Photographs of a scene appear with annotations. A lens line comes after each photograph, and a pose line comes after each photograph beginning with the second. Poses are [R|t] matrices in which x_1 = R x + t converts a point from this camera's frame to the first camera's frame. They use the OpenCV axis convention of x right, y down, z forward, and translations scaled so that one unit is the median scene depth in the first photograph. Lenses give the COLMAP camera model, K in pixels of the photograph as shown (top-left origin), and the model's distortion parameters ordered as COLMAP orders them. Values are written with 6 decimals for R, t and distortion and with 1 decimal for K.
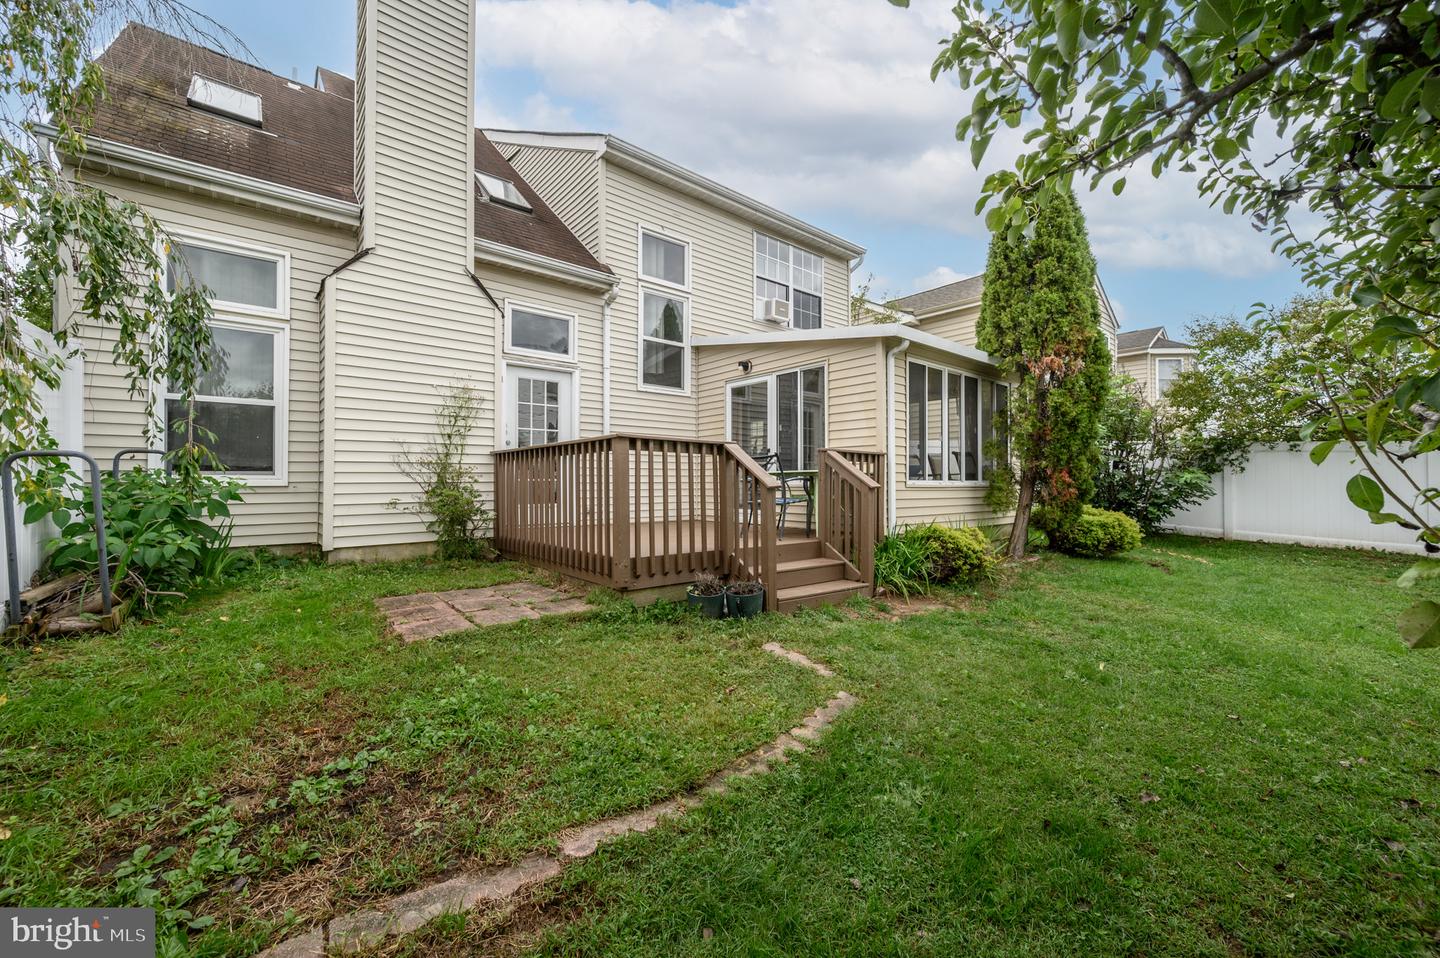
lens RADIAL K [[570.0, 0, 720.0], [0, 570.0, 479.0], [0, 0, 1]] dist [-0.000469, 0.000007]
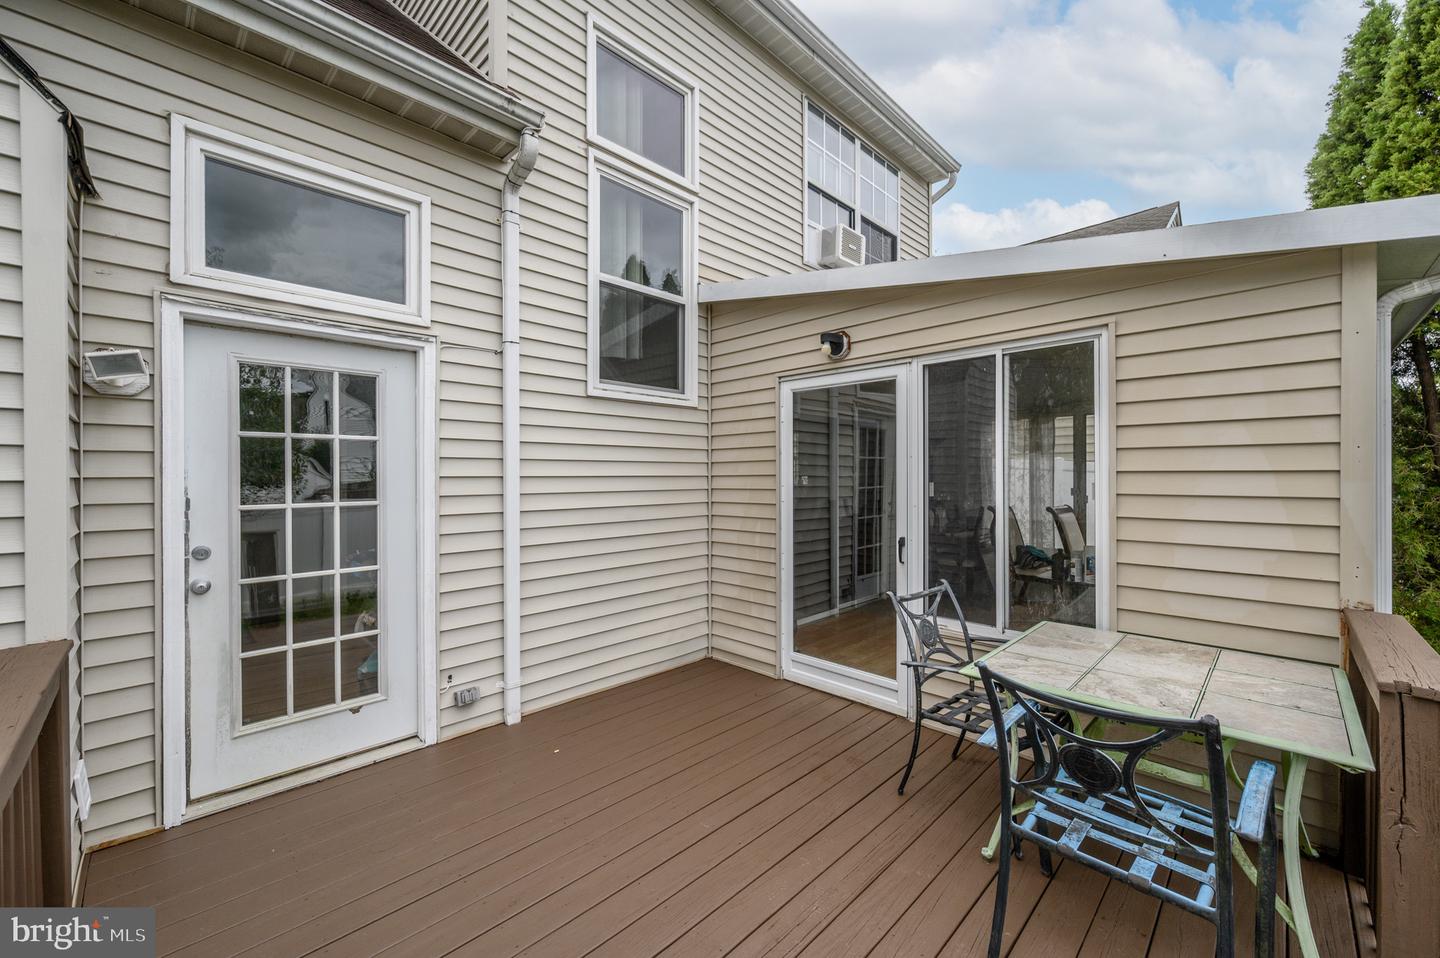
lens RADIAL K [[568.1, 0, 713.7], [0, 568.1, 477.8], [0, 0, 1]] dist [0.001567, 0.000086]
pose [[0.996987, -0.001687, 0.077550, -0.081557], [0.000757, 0.999927, 0.012022, -0.097110], [-0.077565, -0.011927, 0.996916, 0.554402]]
